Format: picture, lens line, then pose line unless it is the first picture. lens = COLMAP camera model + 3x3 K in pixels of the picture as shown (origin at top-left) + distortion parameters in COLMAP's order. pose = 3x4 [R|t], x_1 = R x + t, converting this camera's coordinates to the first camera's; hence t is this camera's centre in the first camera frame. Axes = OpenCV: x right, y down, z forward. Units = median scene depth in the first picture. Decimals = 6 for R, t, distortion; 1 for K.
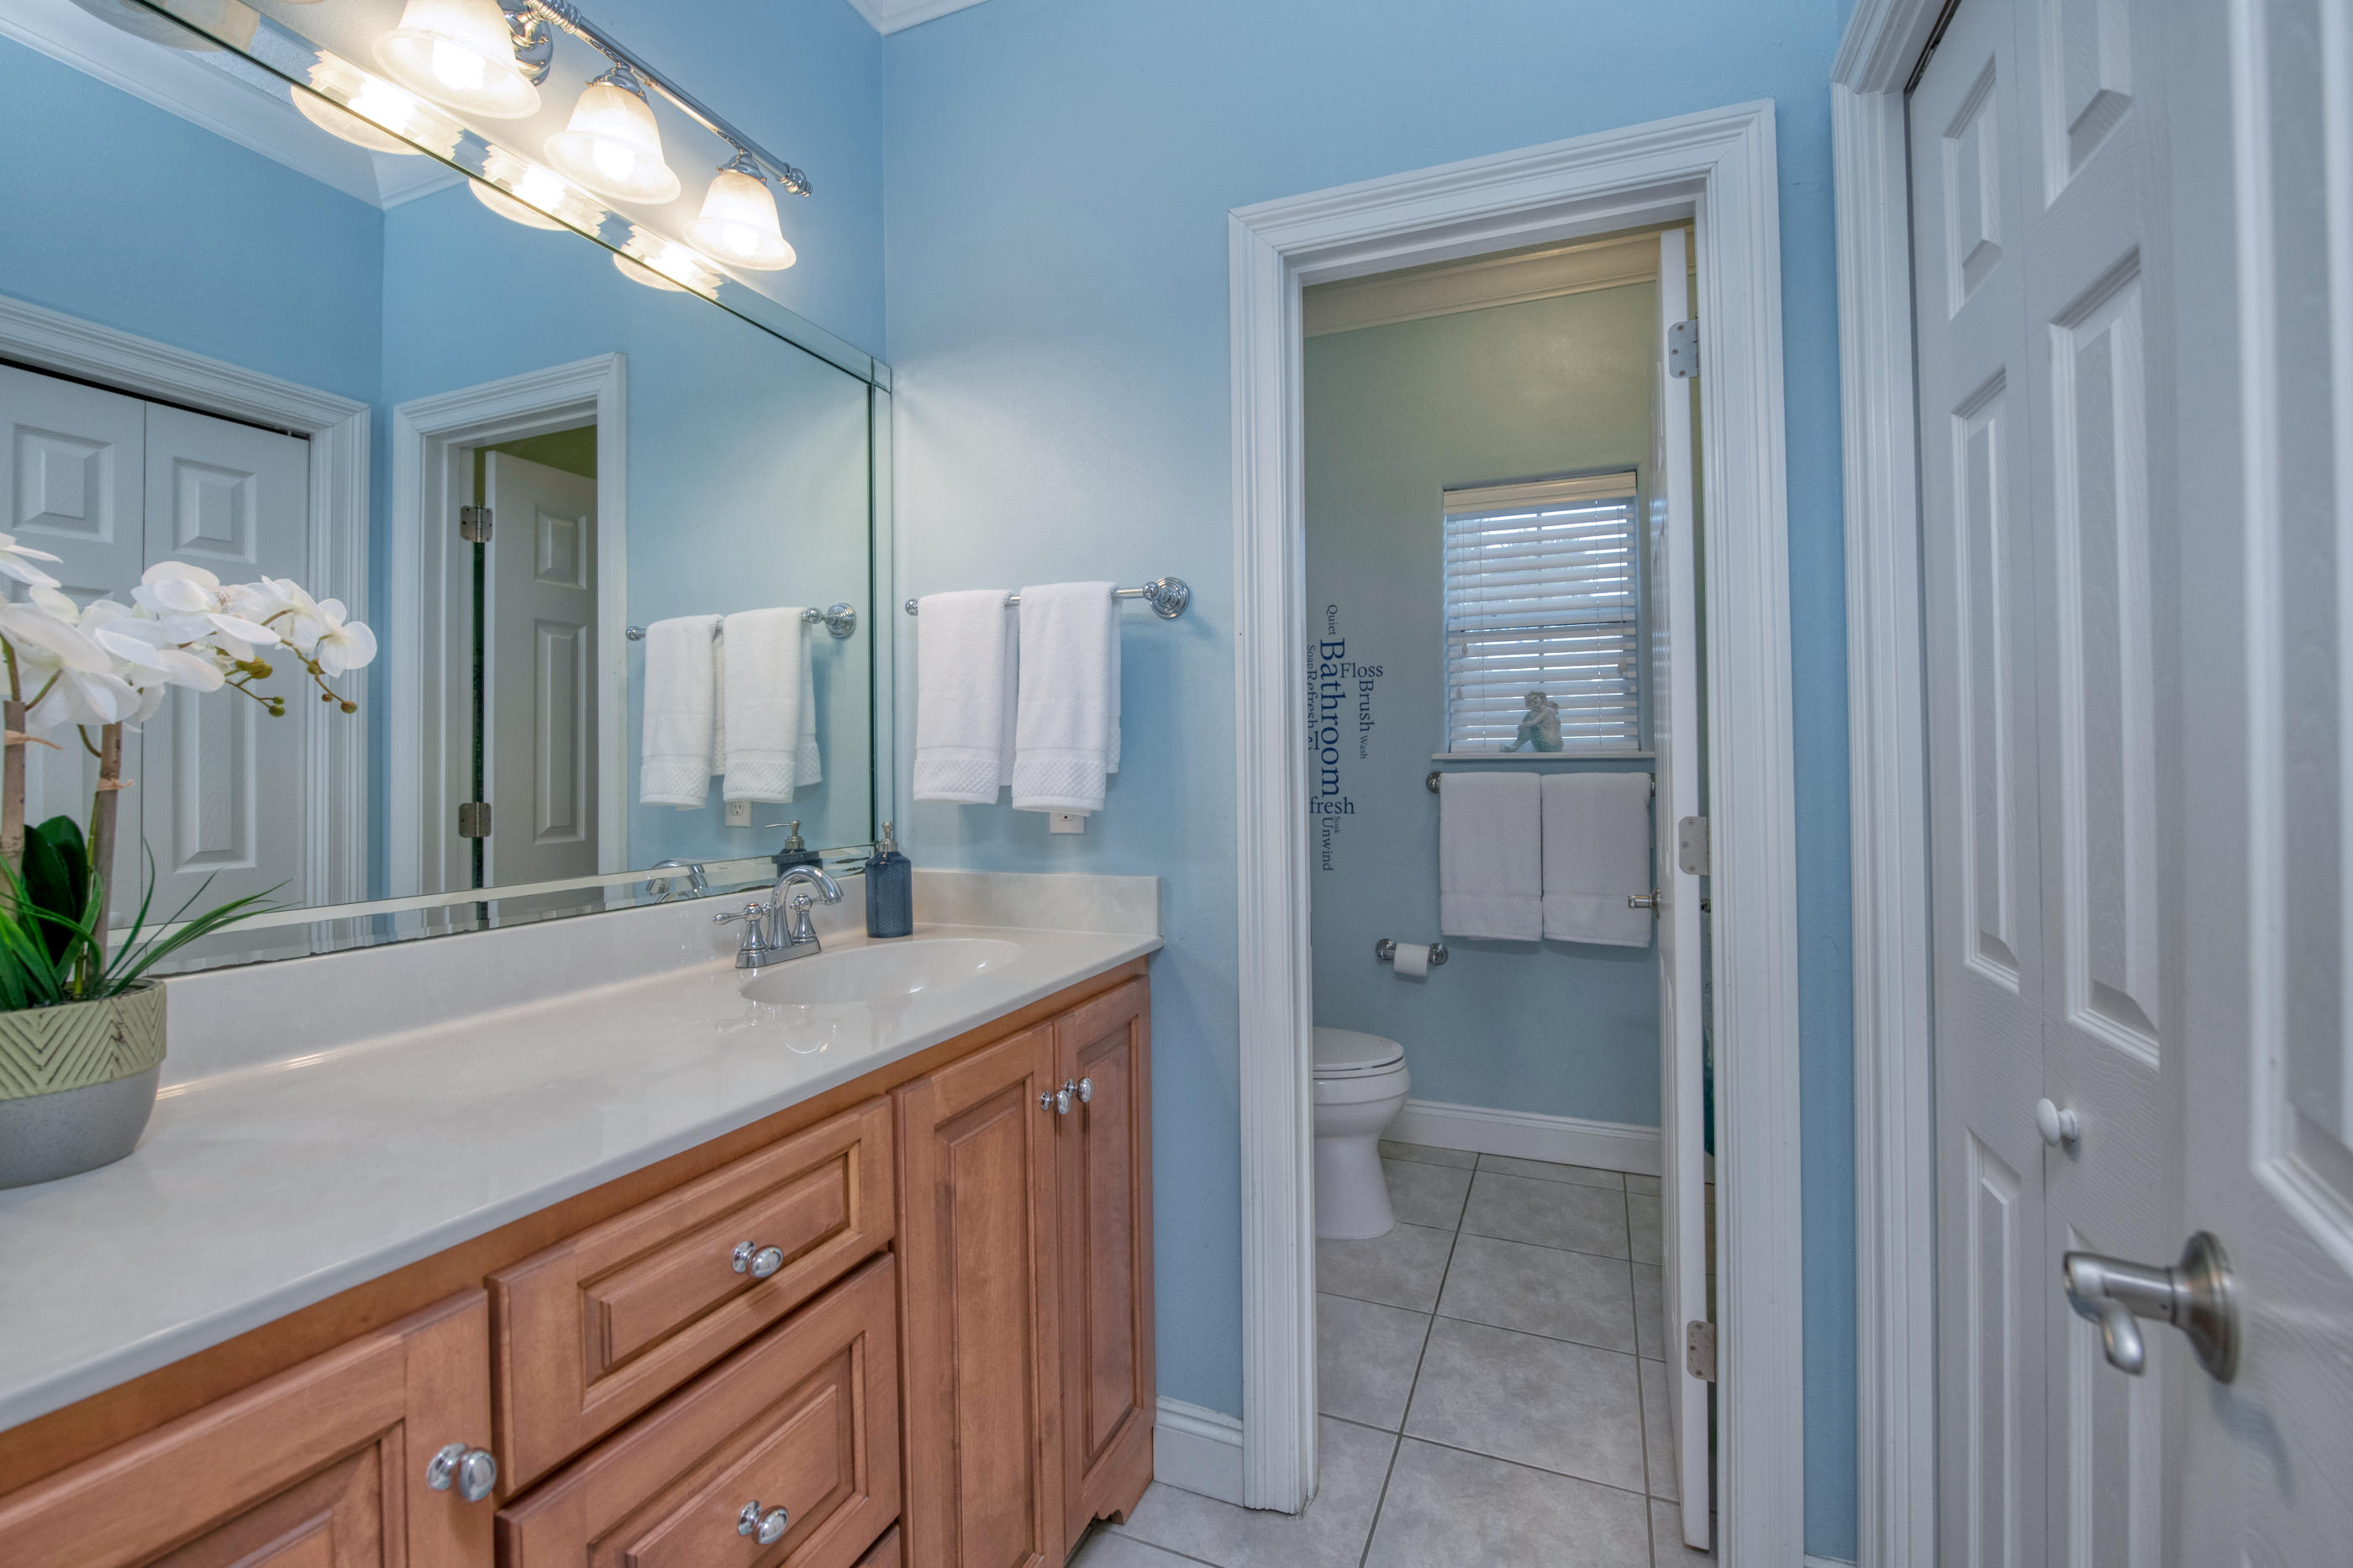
lens RADIAL K [[1031.8, 0, 1193.8], [0, 1031.8, 814.4], [0, 0, 1]] dist [-0.002829, -0.000305]
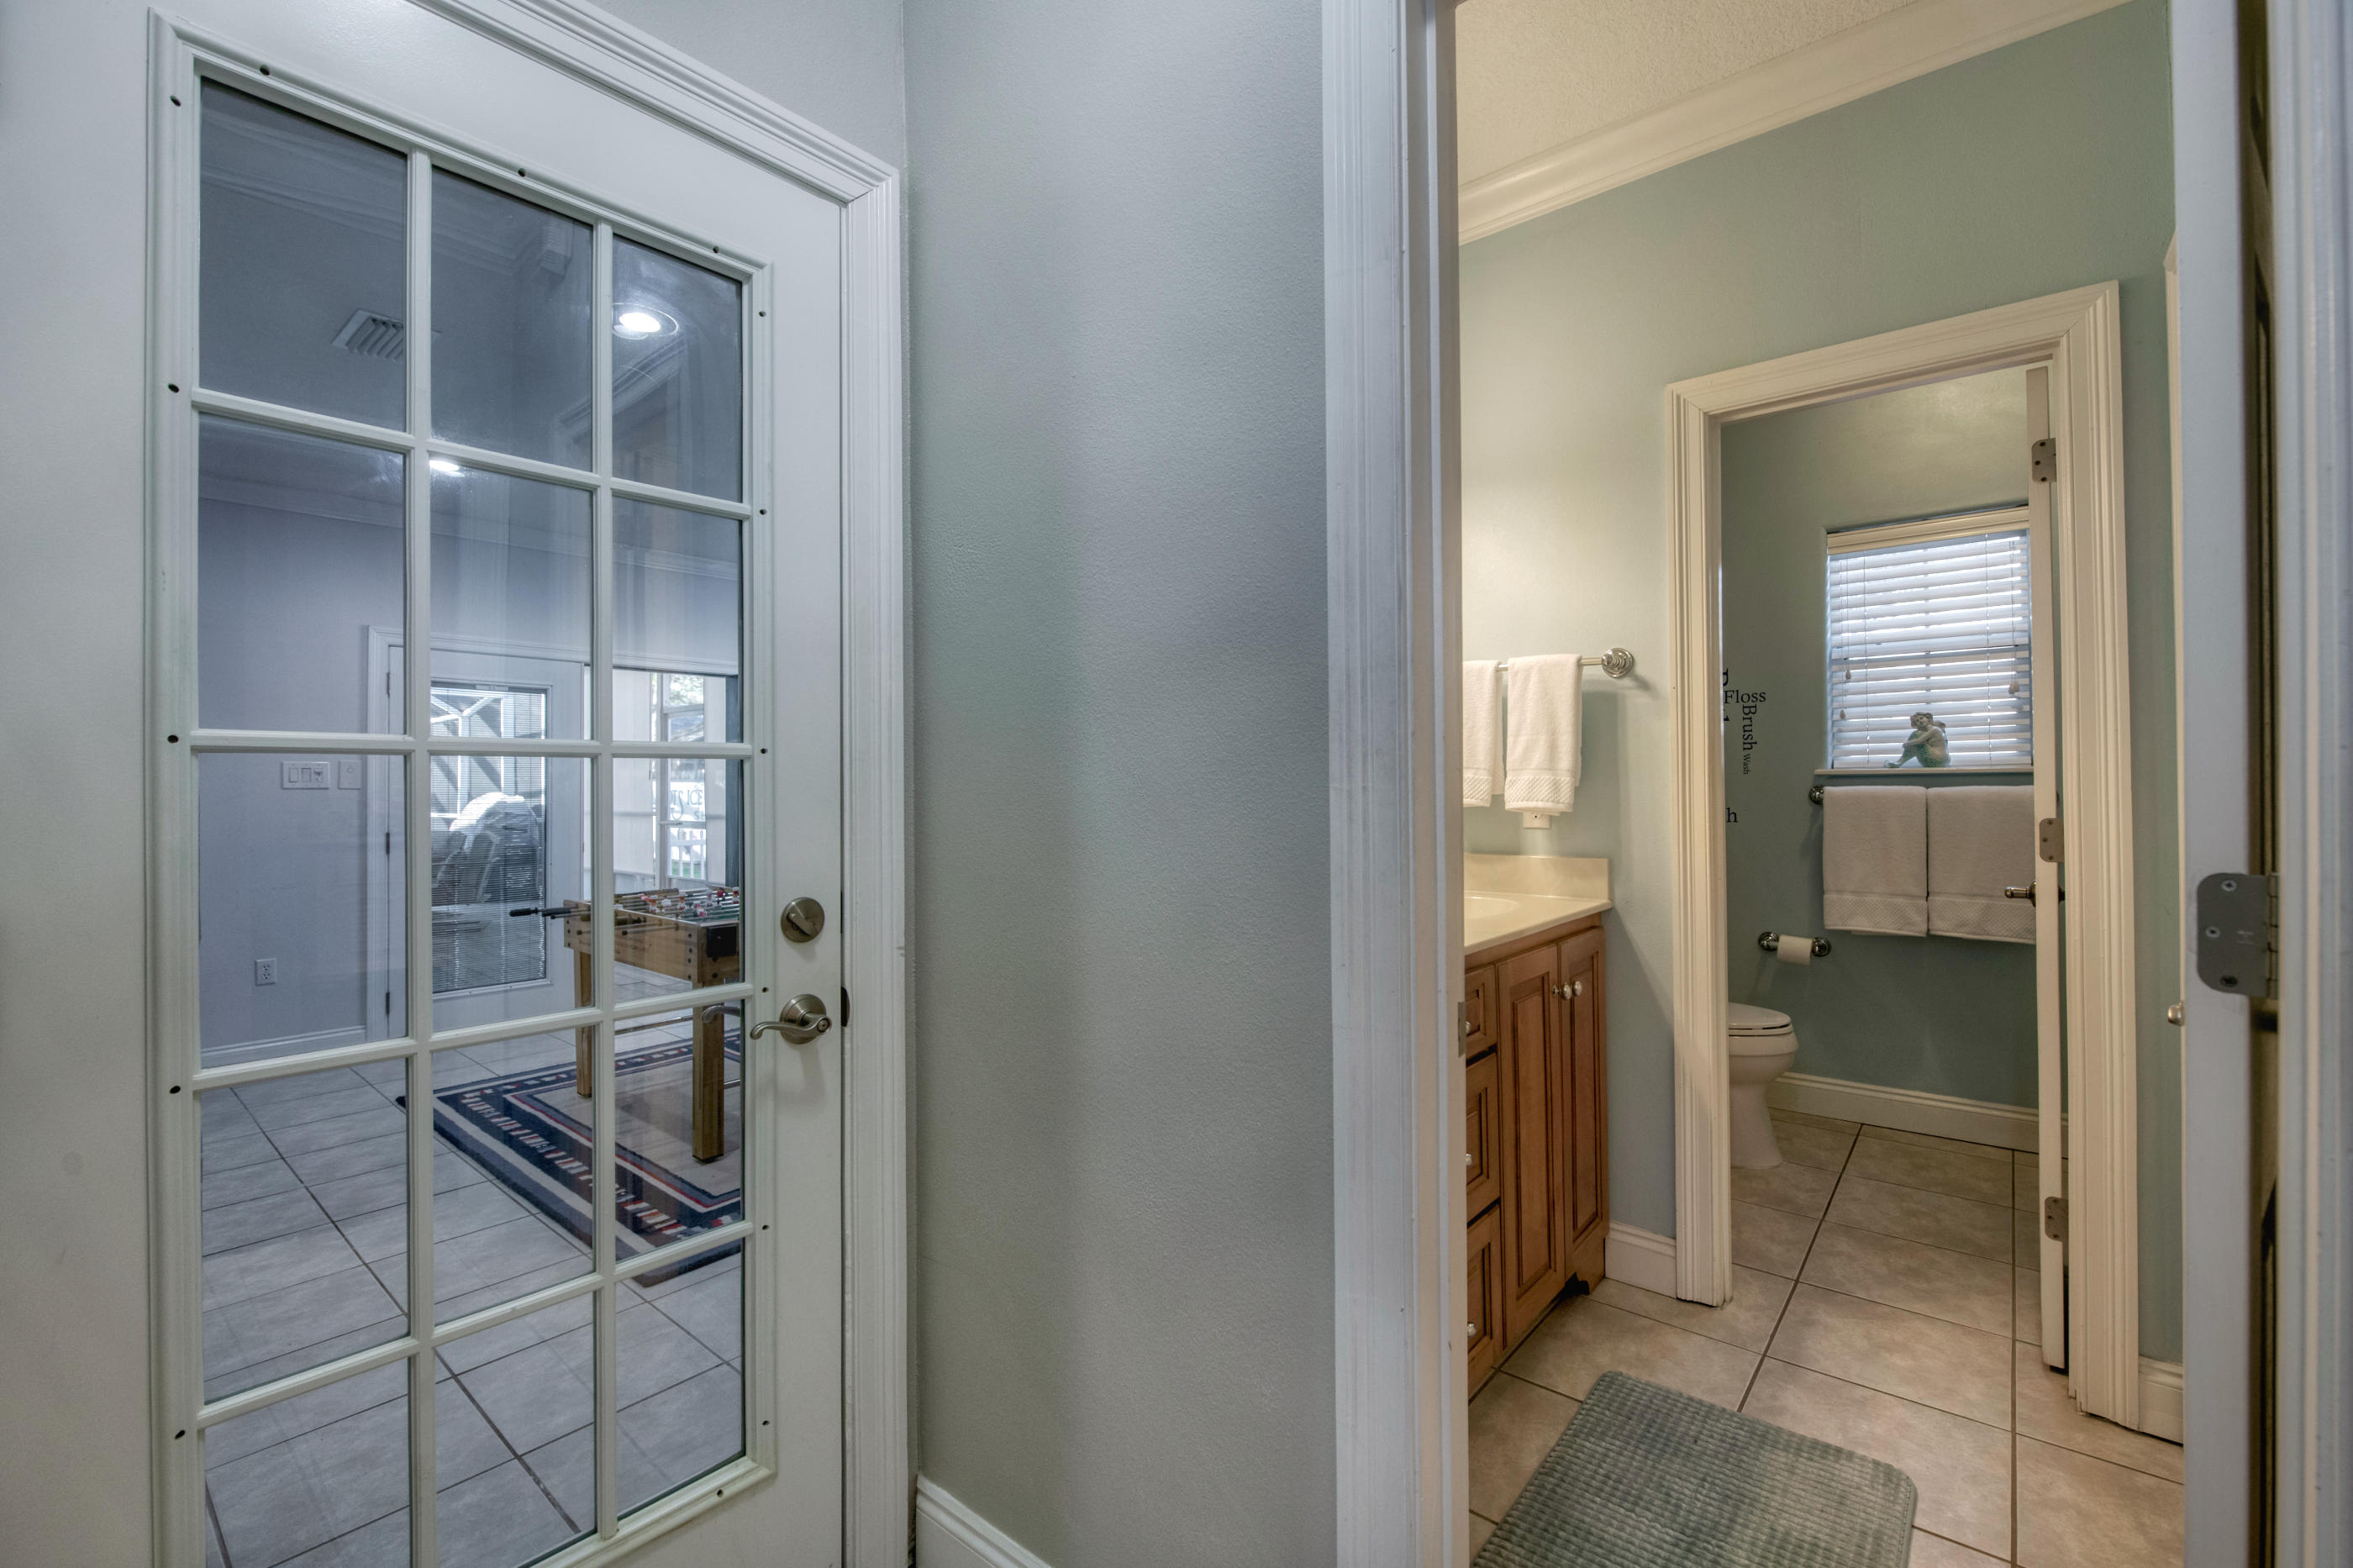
lens RADIAL K [[1031.8, 0, 1193.8], [0, 1031.8, 814.4], [0, 0, 1]] dist [-0.002829, -0.000305]
pose [[0.954818, 0.006868, -0.297111, -0.103405], [-0.011115, 0.999859, -0.012608, 0.015222], [0.296982, 0.015340, 0.954760, -0.347178]]
